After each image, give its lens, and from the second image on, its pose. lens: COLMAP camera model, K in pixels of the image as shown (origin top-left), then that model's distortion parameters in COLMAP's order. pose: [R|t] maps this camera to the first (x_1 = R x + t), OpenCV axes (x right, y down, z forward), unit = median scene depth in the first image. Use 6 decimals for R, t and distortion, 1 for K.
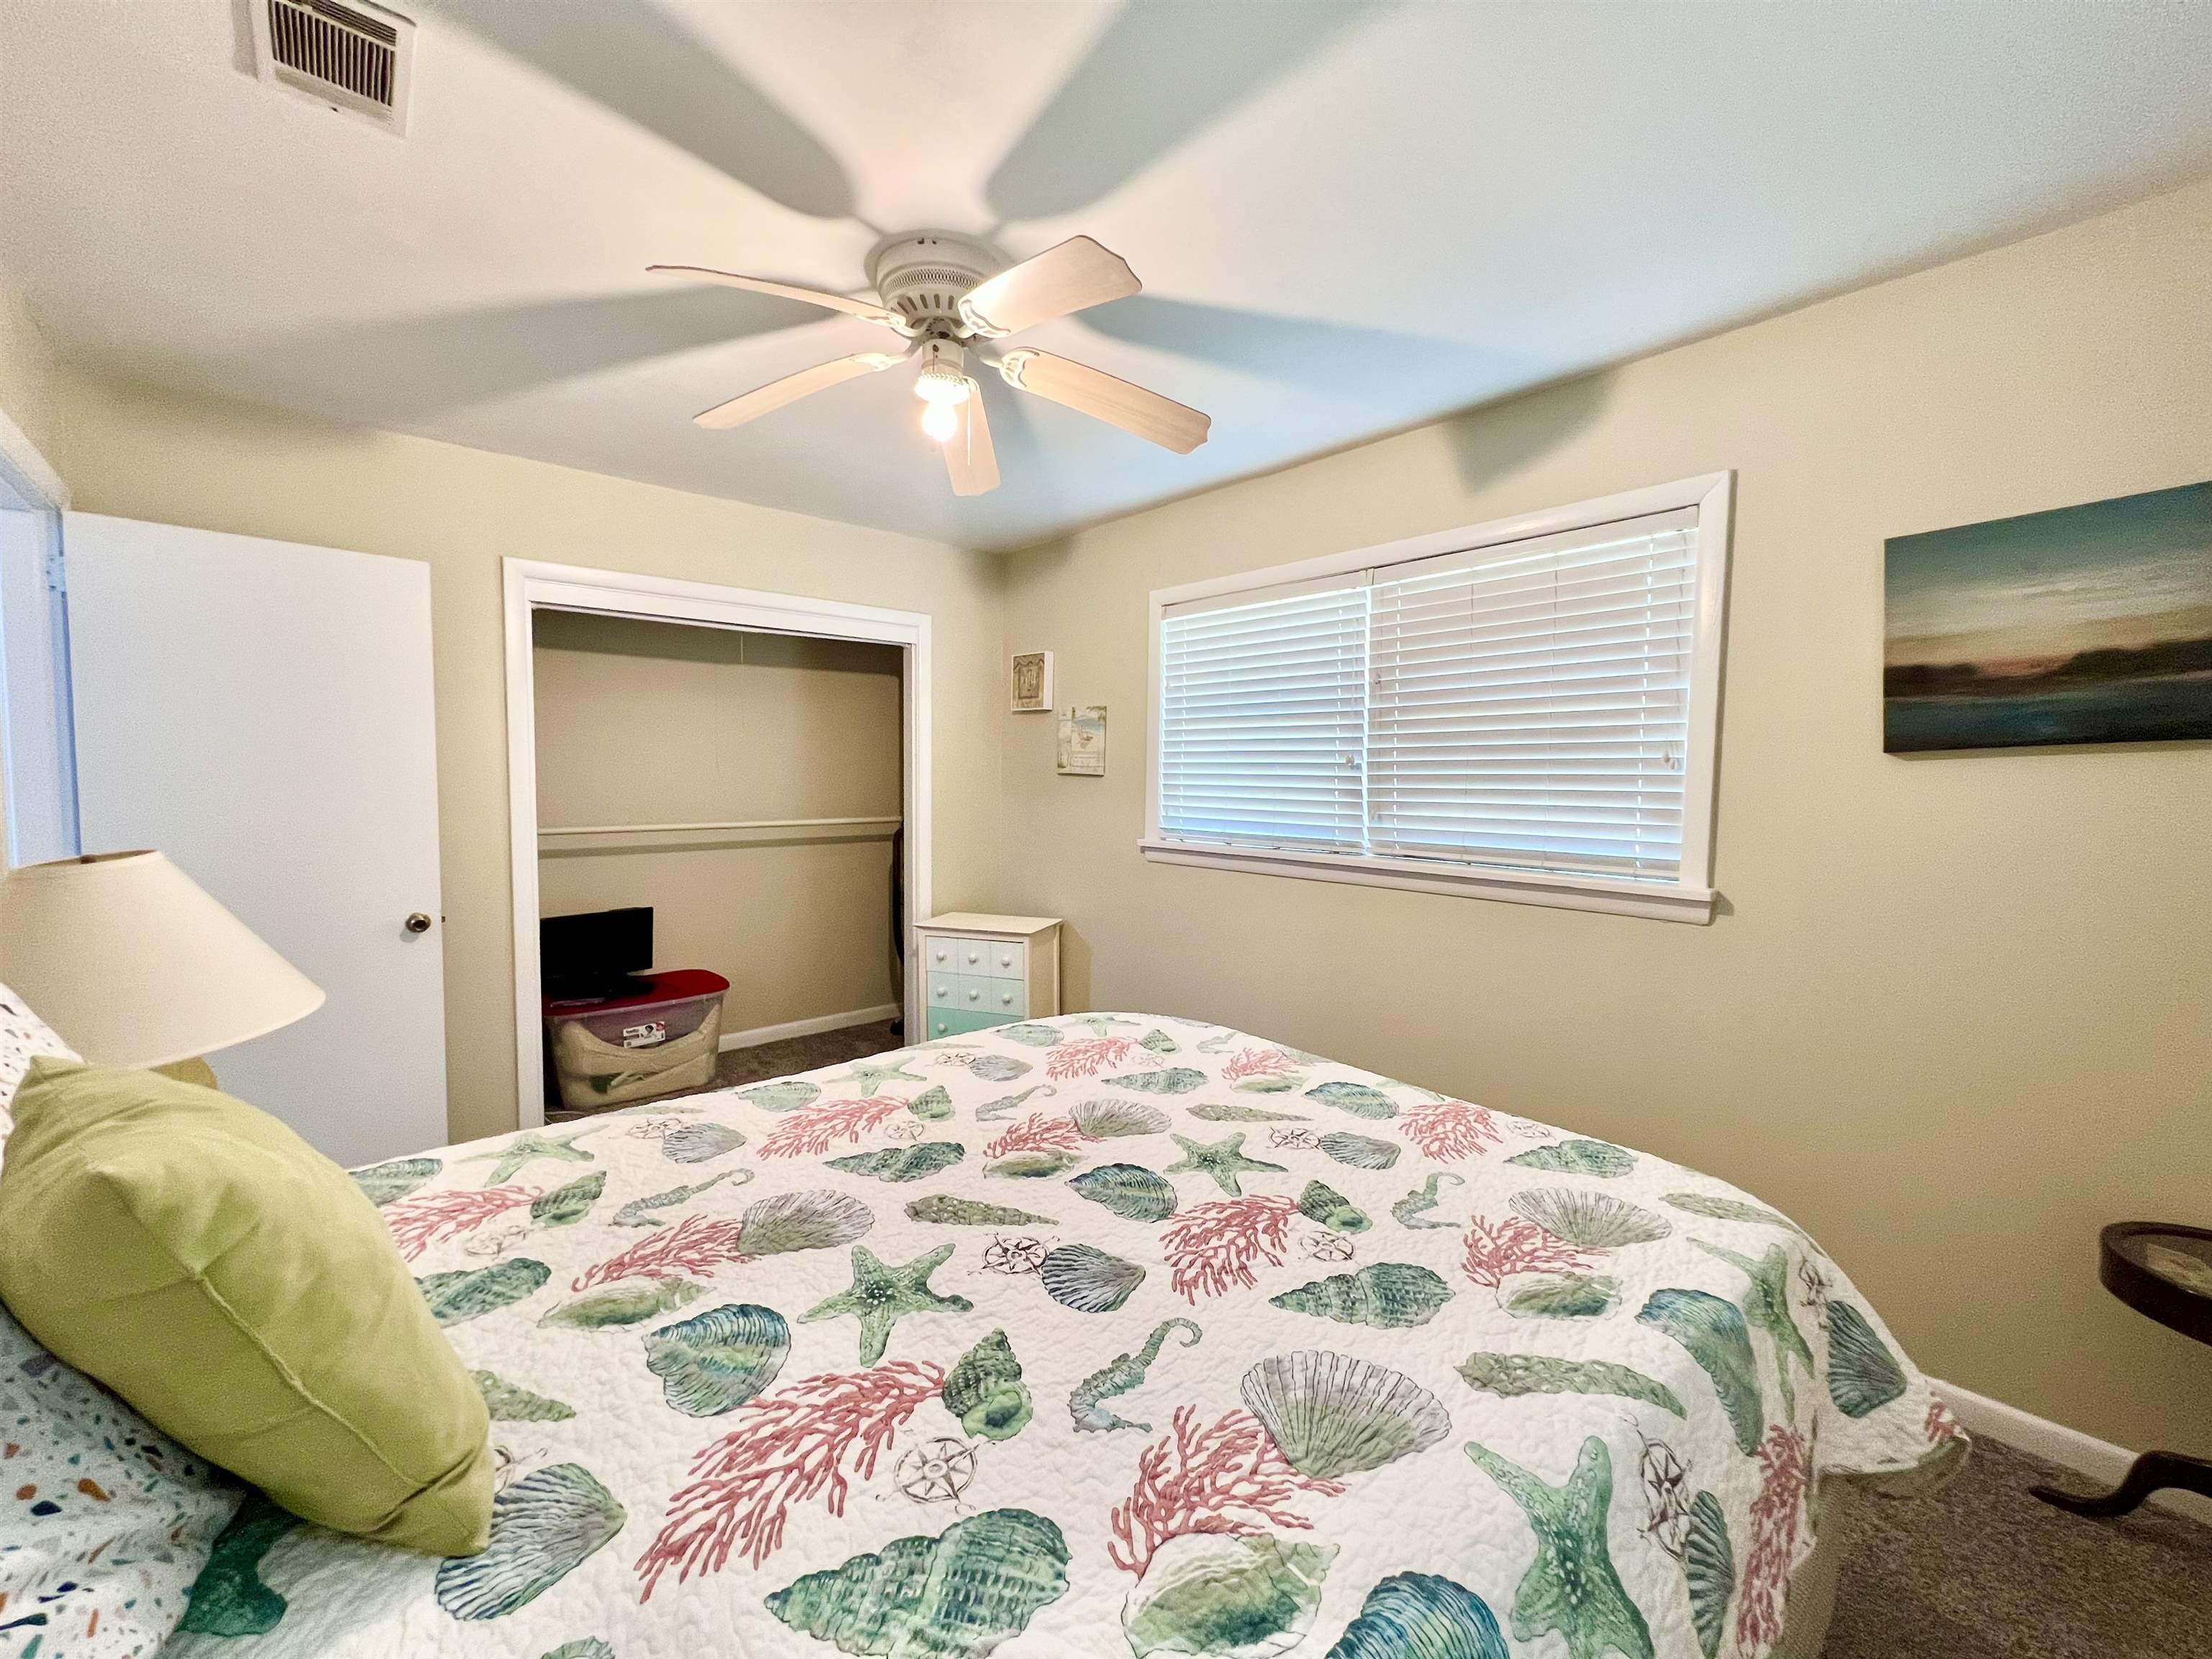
lens RADIAL K [[882.7, 0, 1113.1], [0, 882.7, 815.6], [0, 0, 1]] dist [0.005530, 0.000043]
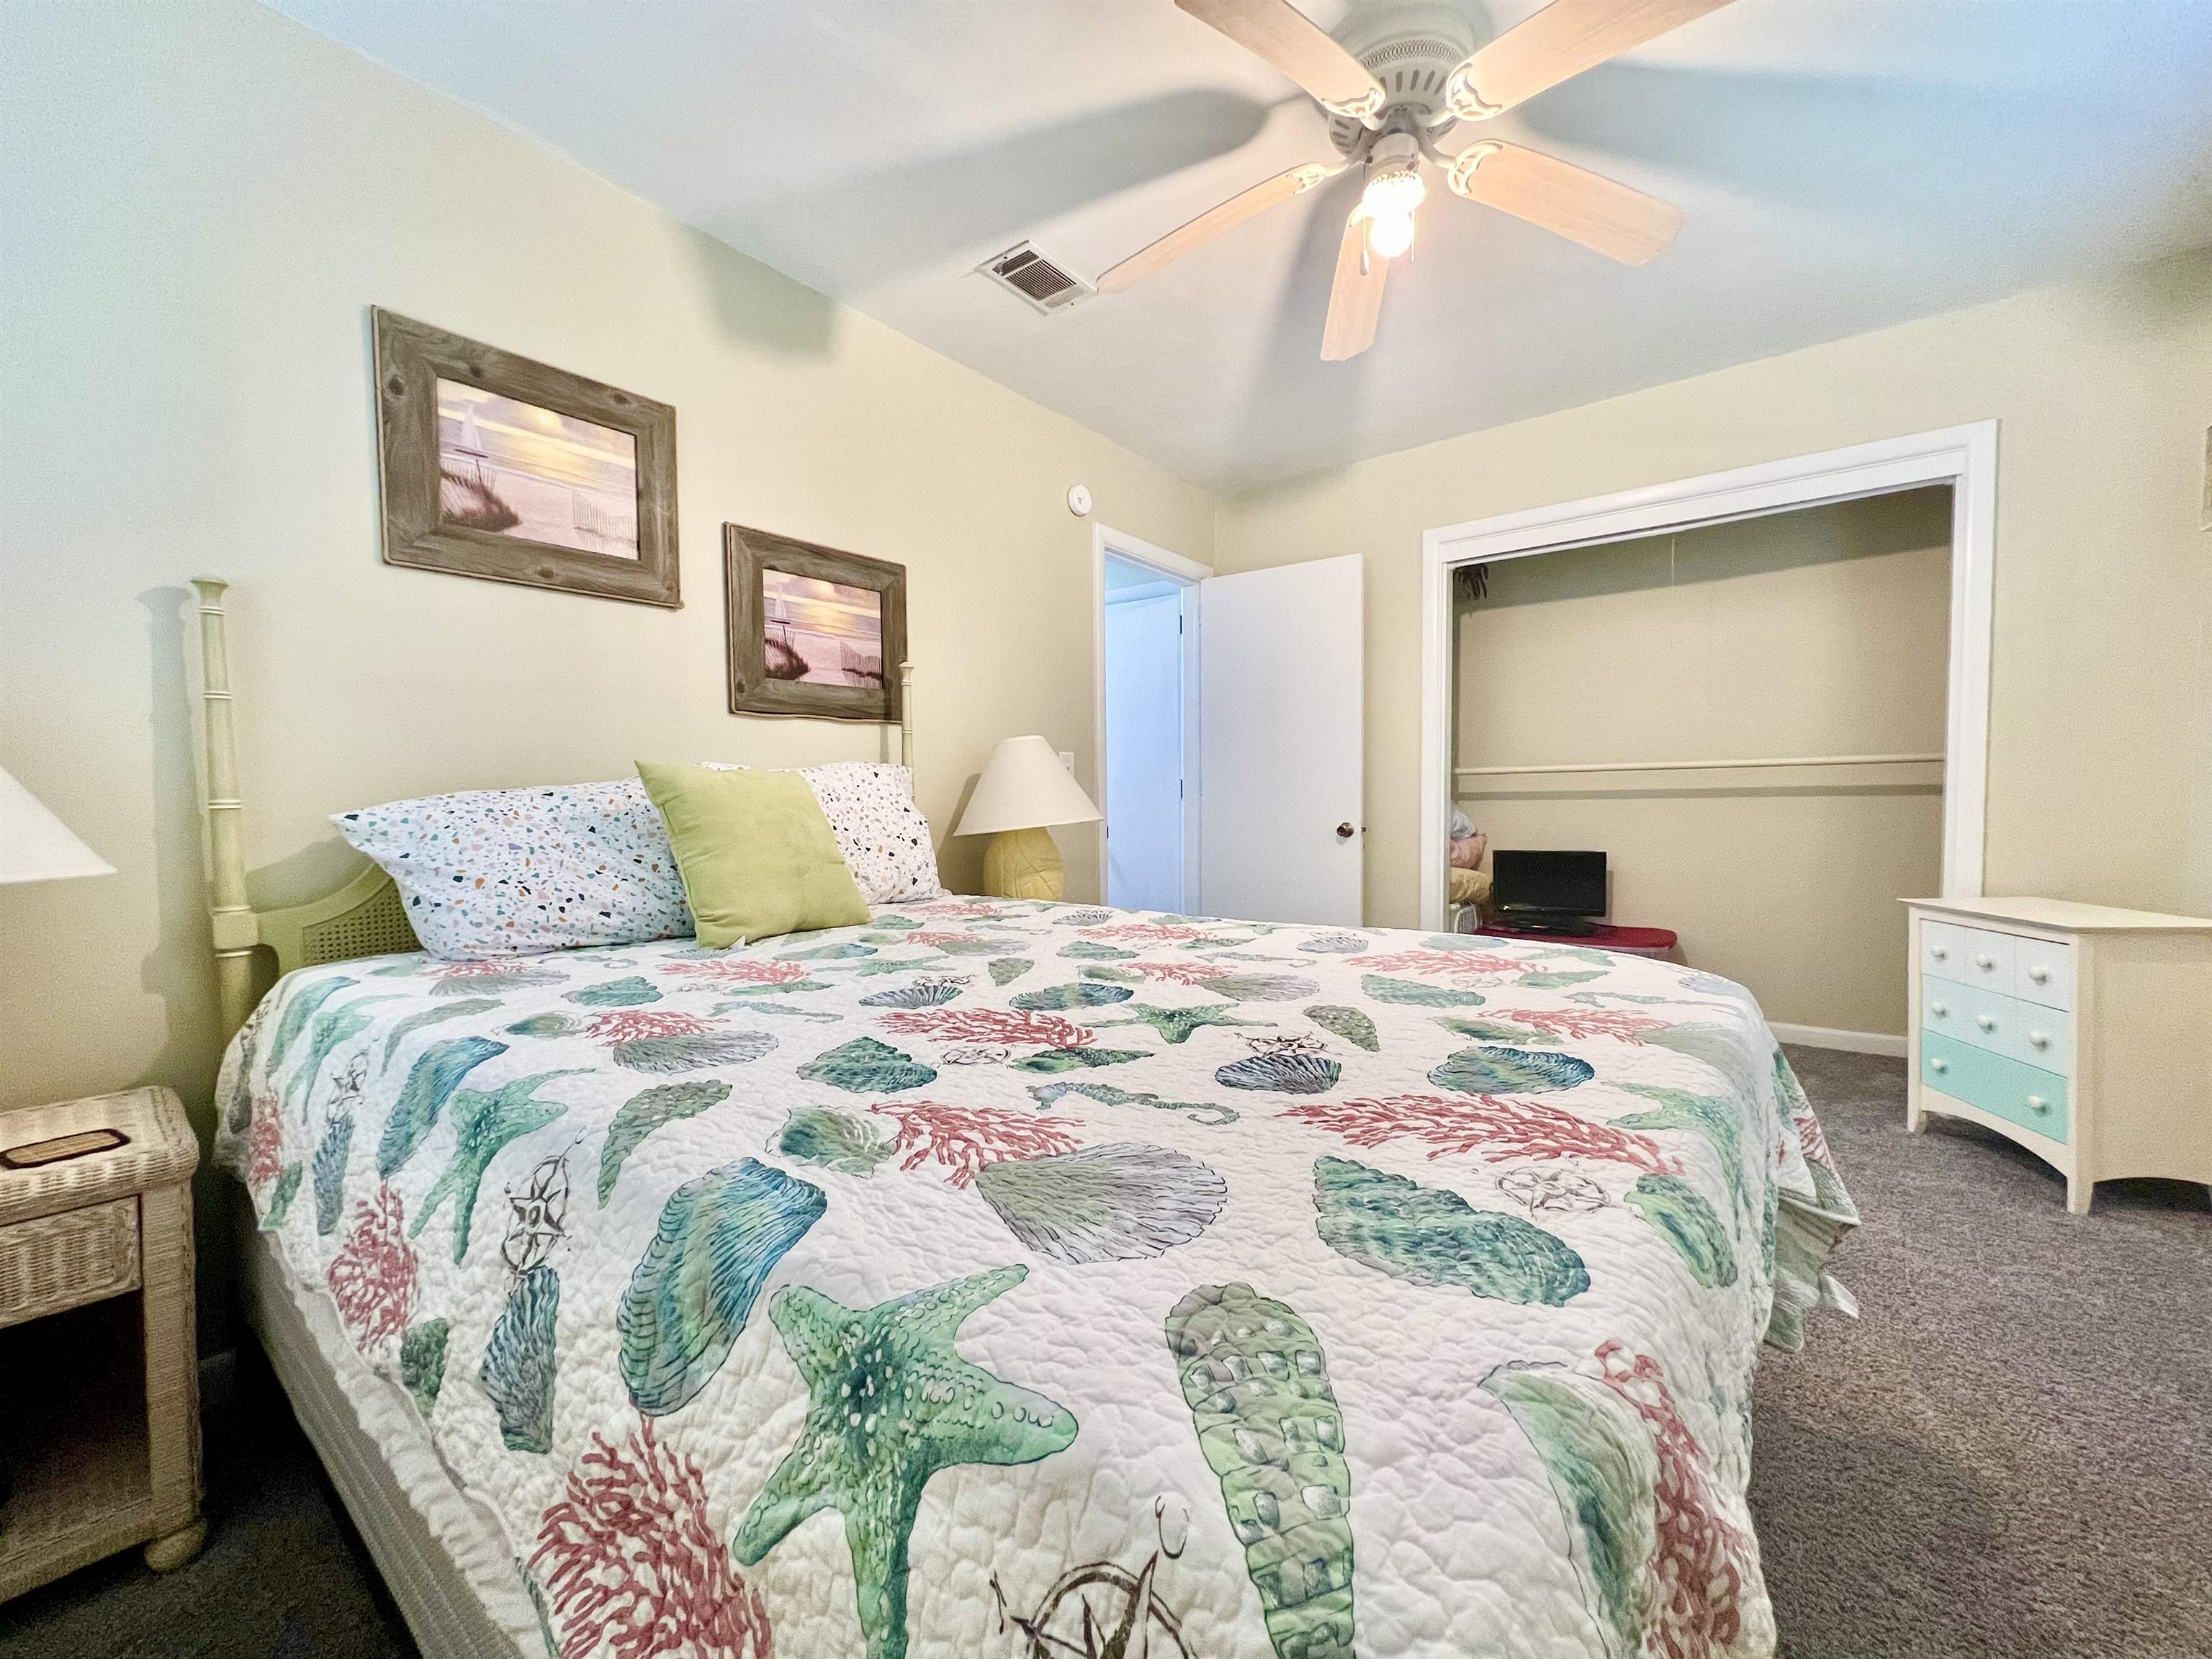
lens RADIAL K [[892.6, 0, 1106.0], [0, 892.6, 836.7], [0, 0, 1]] dist [-0.001600, -0.000051]
pose [[0.181433, 0.030586, -0.982928, 0.744156], [-0.028206, 0.999267, 0.025888, 0.171442], [0.982999, 0.023027, 0.182163, 0.652686]]
